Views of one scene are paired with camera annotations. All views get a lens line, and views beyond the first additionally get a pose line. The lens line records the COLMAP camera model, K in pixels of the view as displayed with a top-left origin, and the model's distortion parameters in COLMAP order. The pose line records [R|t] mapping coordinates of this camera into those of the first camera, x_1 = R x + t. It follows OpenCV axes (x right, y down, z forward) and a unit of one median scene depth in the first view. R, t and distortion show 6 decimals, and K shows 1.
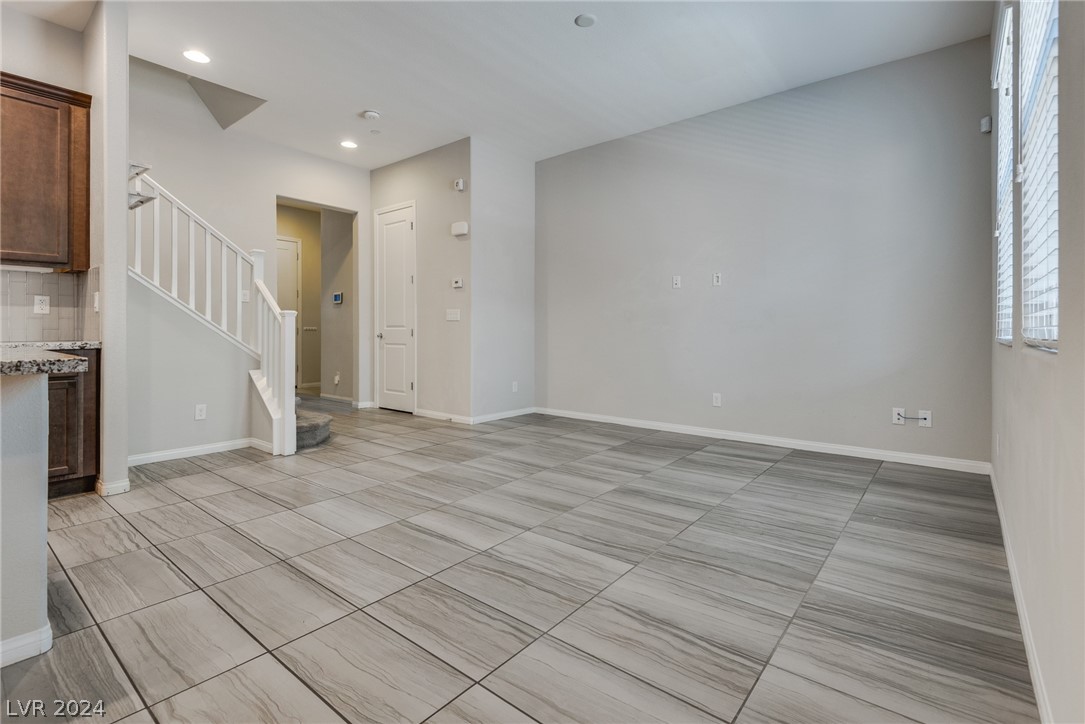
lens RADIAL K [[517.6, 0, 556.8], [0, 517.6, 327.8], [0, 0, 1]] dist [0.002882, 0.000090]
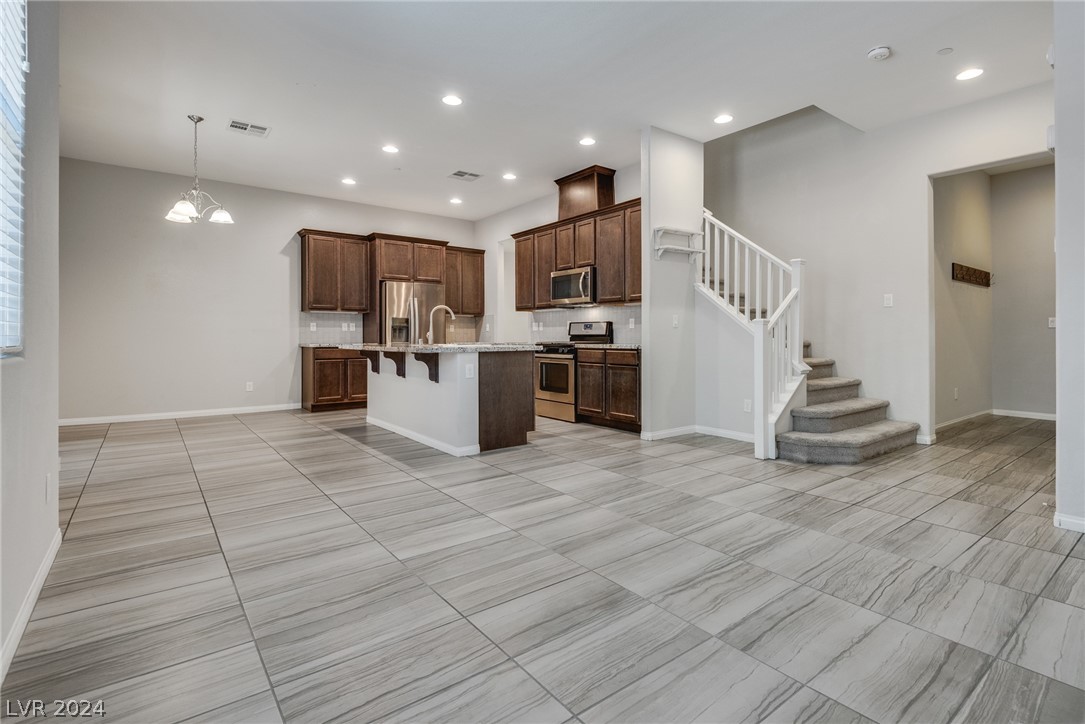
lens RADIAL K [[517.6, 0, 555.9], [0, 517.6, 333.8], [0, 0, 1]] dist [0.002882, 0.000090]
pose [[-0.233315, 0.001385, -0.972400, 1.069964], [0.000560, 0.999999, 0.001290, -0.016177], [0.972401, -0.000244, -0.233316, 1.487158]]
